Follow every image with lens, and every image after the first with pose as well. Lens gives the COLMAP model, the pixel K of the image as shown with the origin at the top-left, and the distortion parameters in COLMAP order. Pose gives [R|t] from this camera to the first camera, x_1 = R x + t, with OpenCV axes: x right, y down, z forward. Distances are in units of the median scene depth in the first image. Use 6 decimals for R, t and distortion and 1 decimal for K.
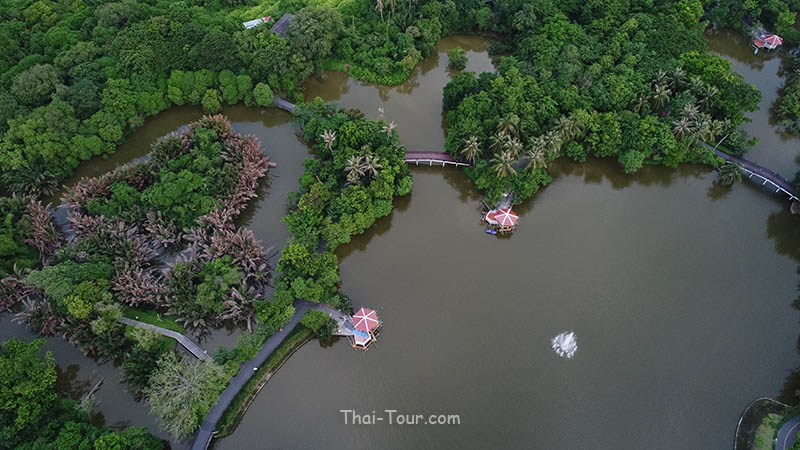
lens RADIAL K [[536.1, 0, 402.0], [0, 536.1, 227.8], [0, 0, 1]] dist [0.001508, 0.000521]
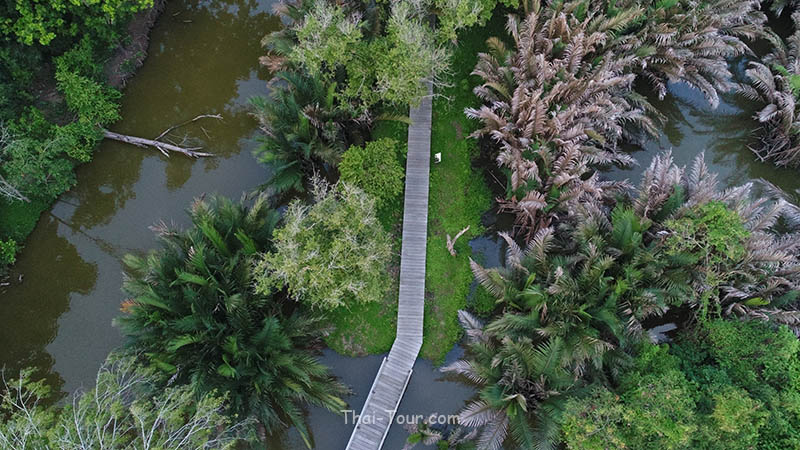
lens RADIAL K [[536.1, 0, 400.7], [0, 536.1, 226.1], [0, 0, 1]] dist [0.001508, 0.000521]
pose [[0.219936, 0.906854, -0.359504, -0.285166], [-0.796989, 0.379550, 0.469841, 0.056598], [0.562527, 0.183185, 0.806230, 0.599158]]
